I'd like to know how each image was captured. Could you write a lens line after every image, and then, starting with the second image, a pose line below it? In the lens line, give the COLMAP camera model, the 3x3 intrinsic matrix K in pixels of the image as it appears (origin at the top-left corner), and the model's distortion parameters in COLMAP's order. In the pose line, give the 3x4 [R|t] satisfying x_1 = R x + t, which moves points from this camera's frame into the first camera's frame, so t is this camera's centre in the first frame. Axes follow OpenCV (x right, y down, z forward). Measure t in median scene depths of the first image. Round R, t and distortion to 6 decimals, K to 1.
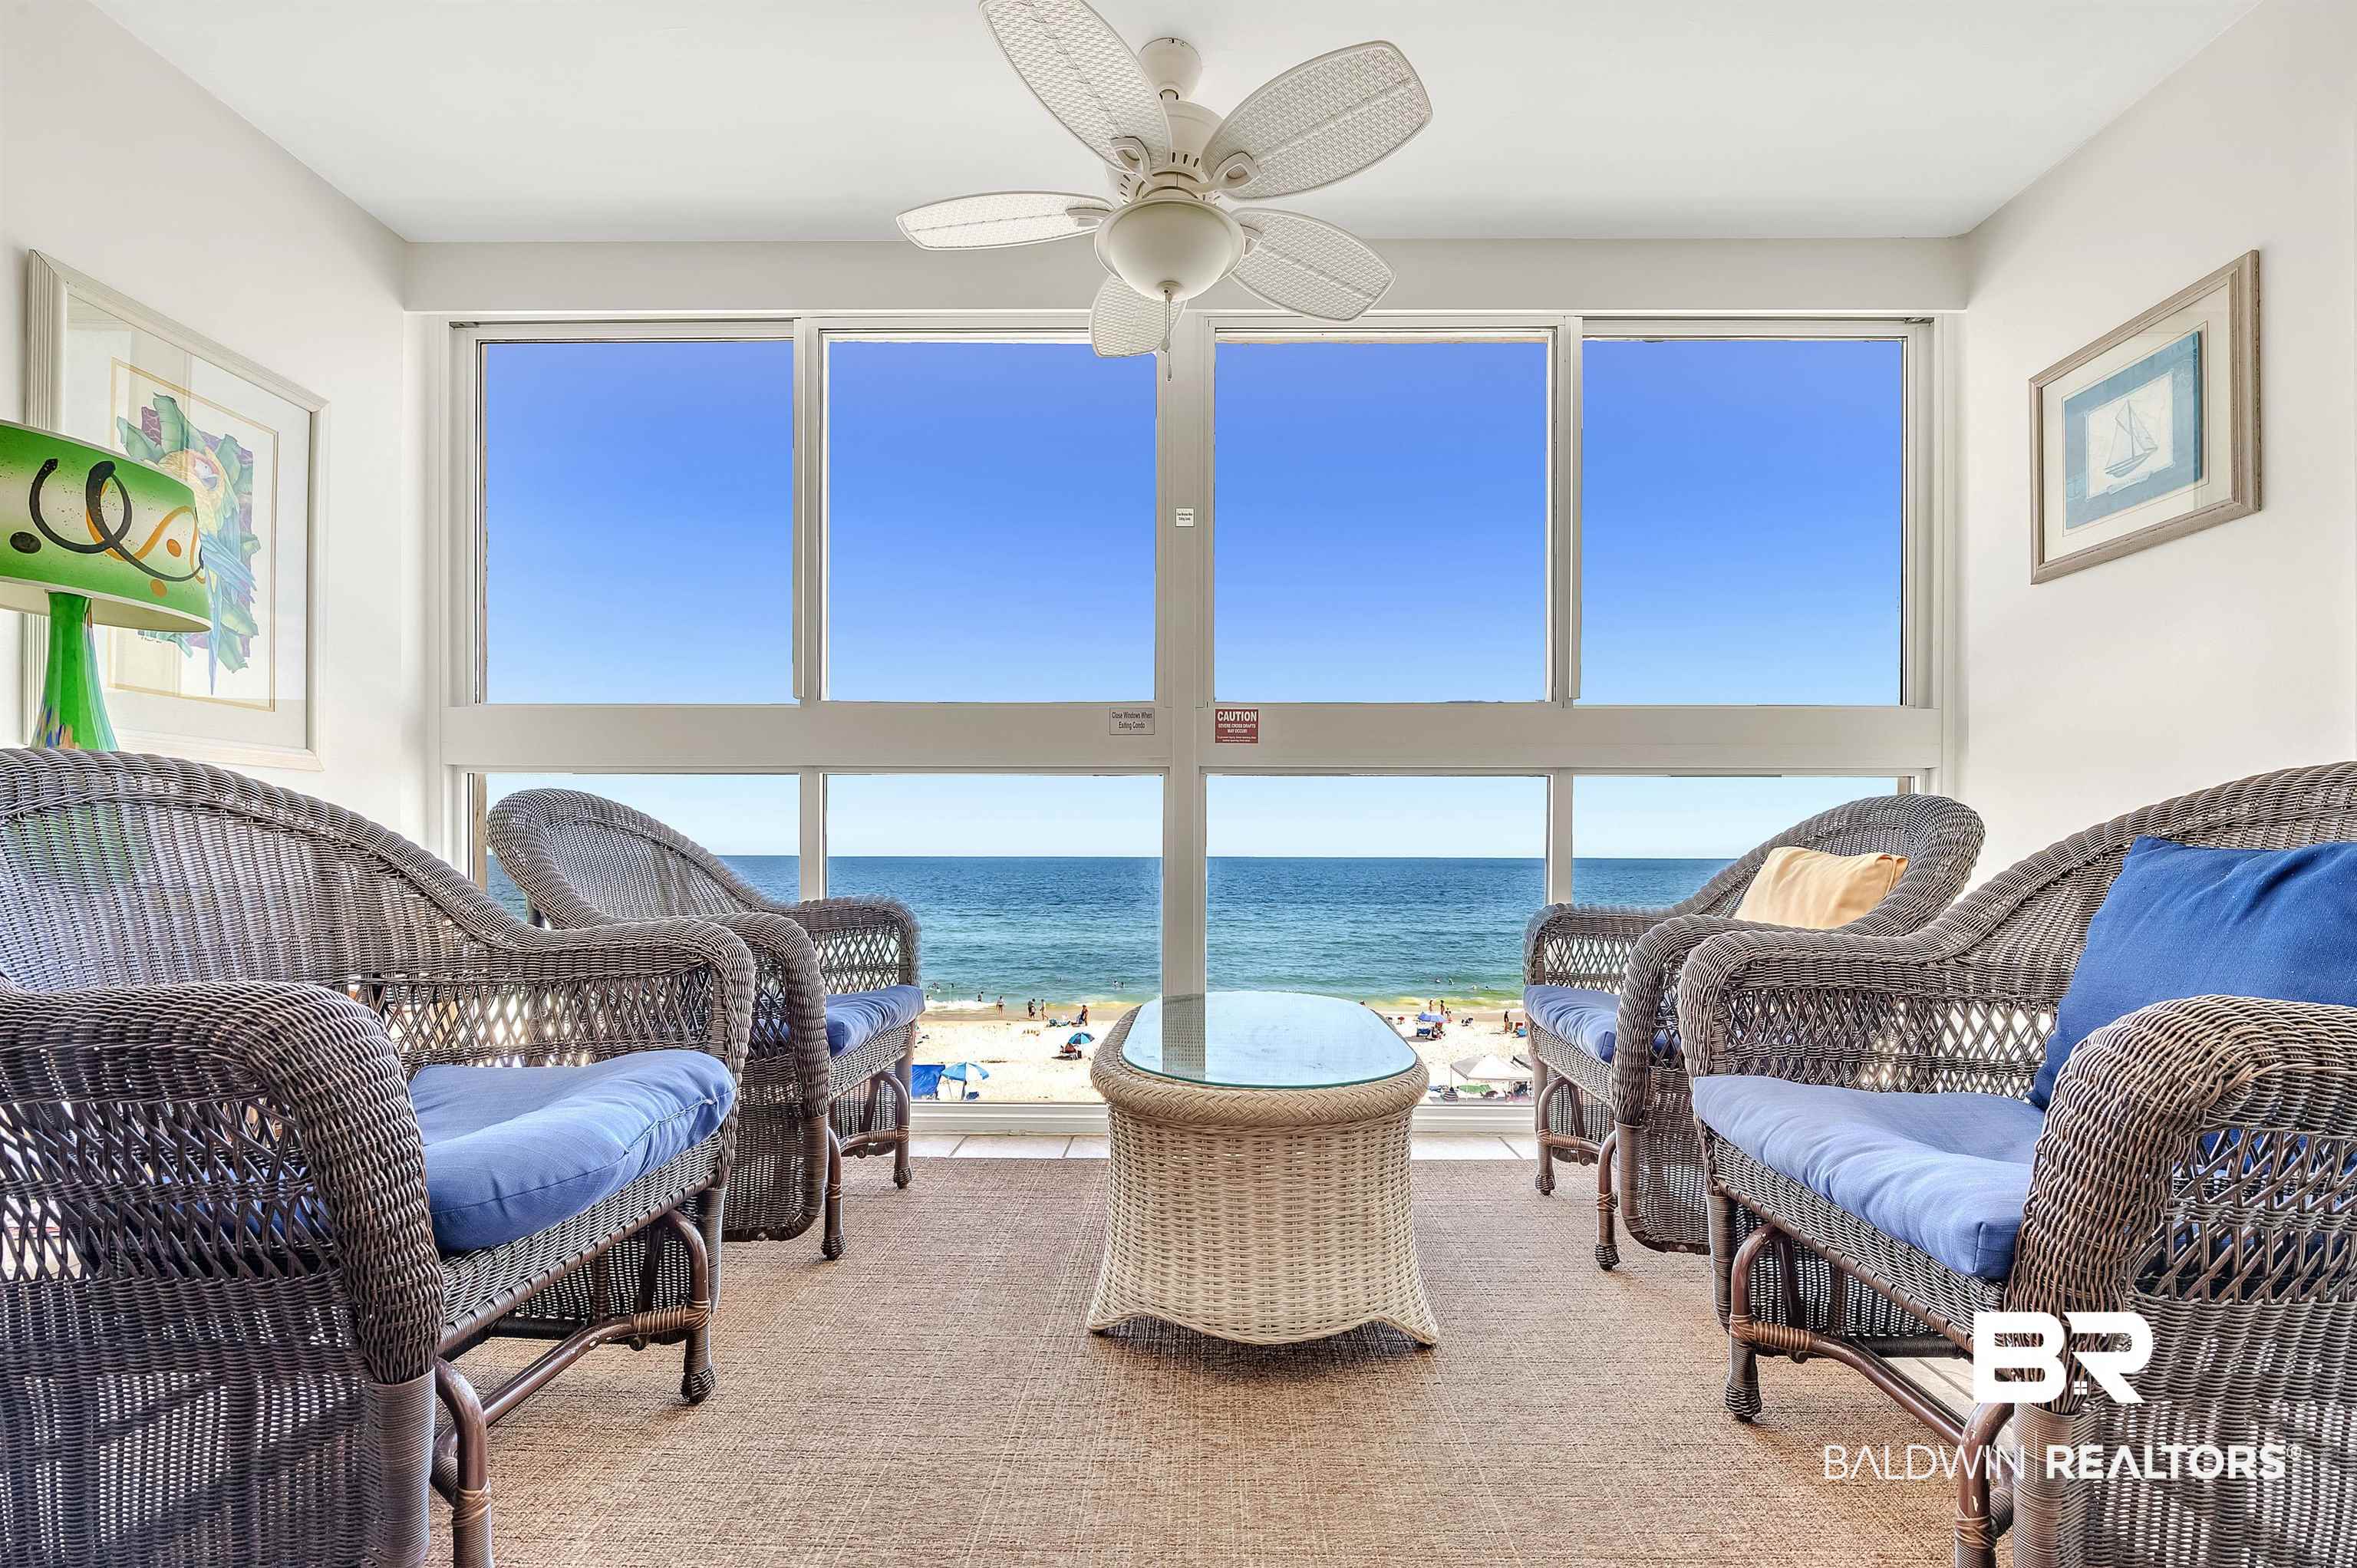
lens RADIAL K [[961.6, 0, 1188.5], [0, 961.6, 854.7], [0, 0, 1]] dist [-0.001628, -0.000461]
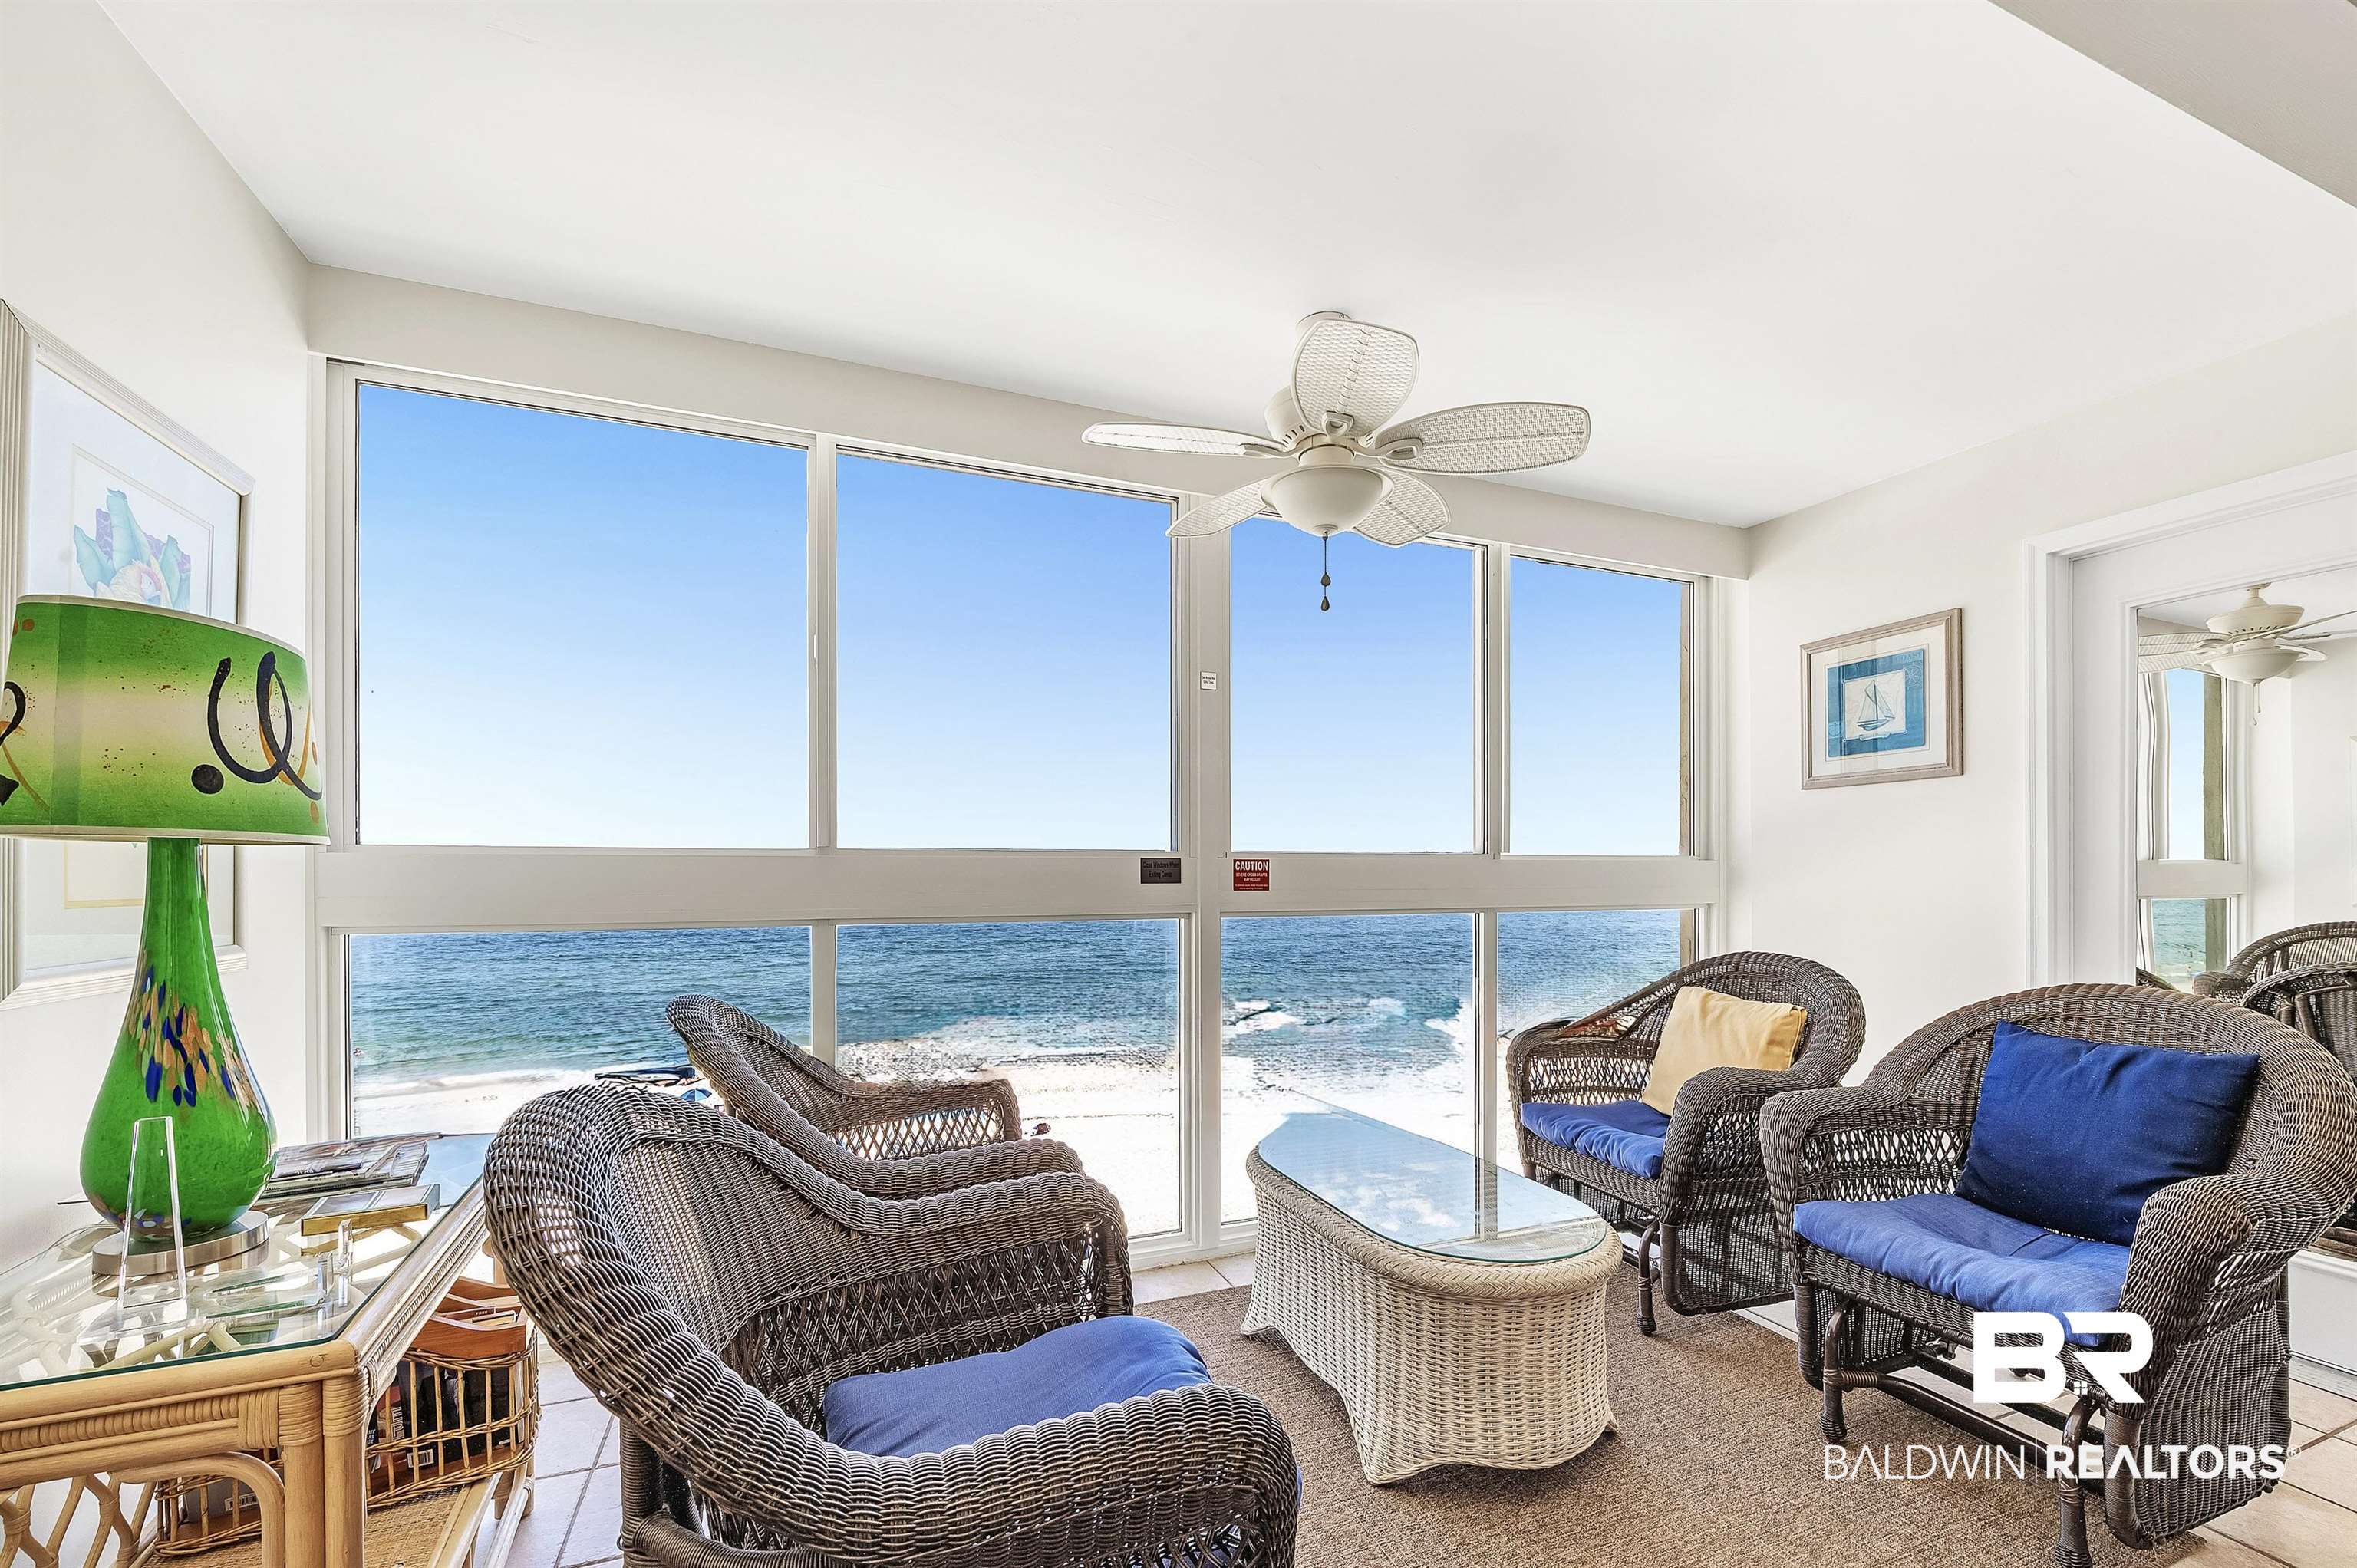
lens RADIAL K [[961.4, 0, 1189.6], [0, 961.4, 881.2], [0, 0, 1]] dist [-0.003144, -0.000566]
pose [[0.925018, -0.006873, 0.379862, -0.611818], [0.004706, 0.999967, 0.006631, -0.190962], [-0.379895, -0.004346, 0.925020, 0.027687]]
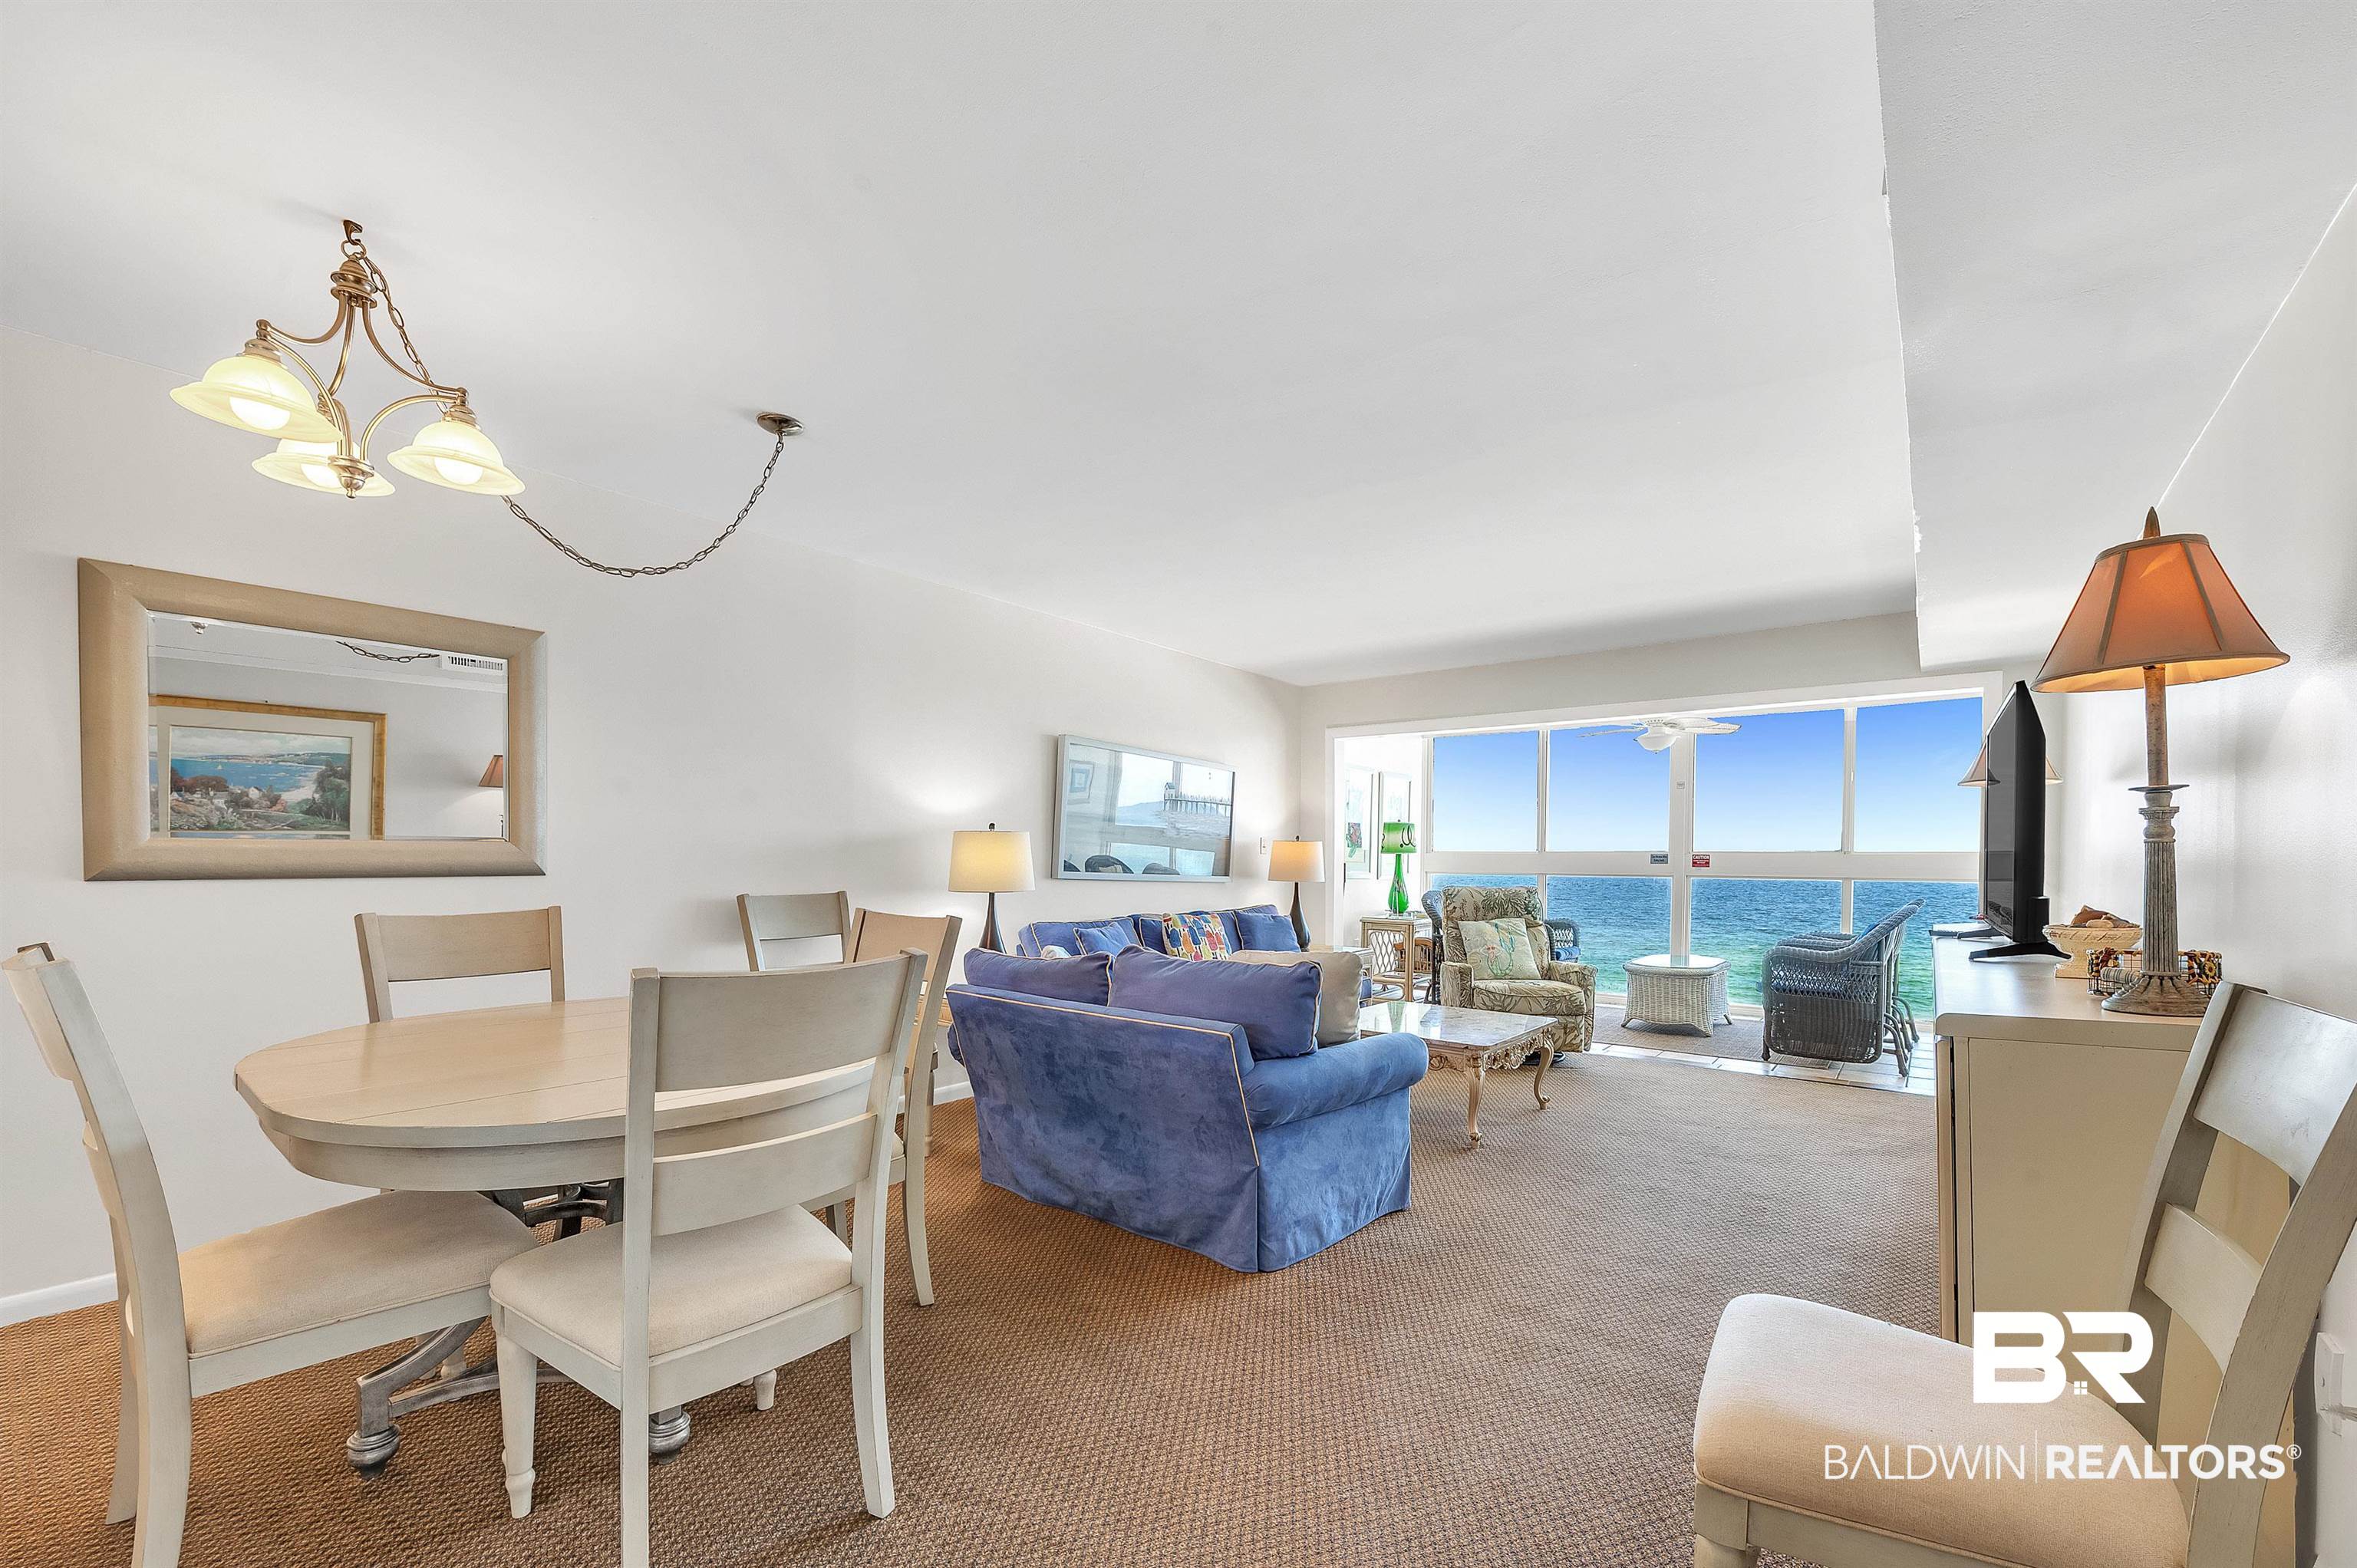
lens RADIAL K [[932.8, 0, 1220.1], [0, 932.8, 898.6], [0, 0, 1]] dist [-0.000203, -0.000050]
pose [[0.807156, 0.026895, -0.589725, 0.729745], [-0.003118, 0.999142, 0.041298, -0.187732], [0.590330, -0.031495, 0.806547, -2.764242]]
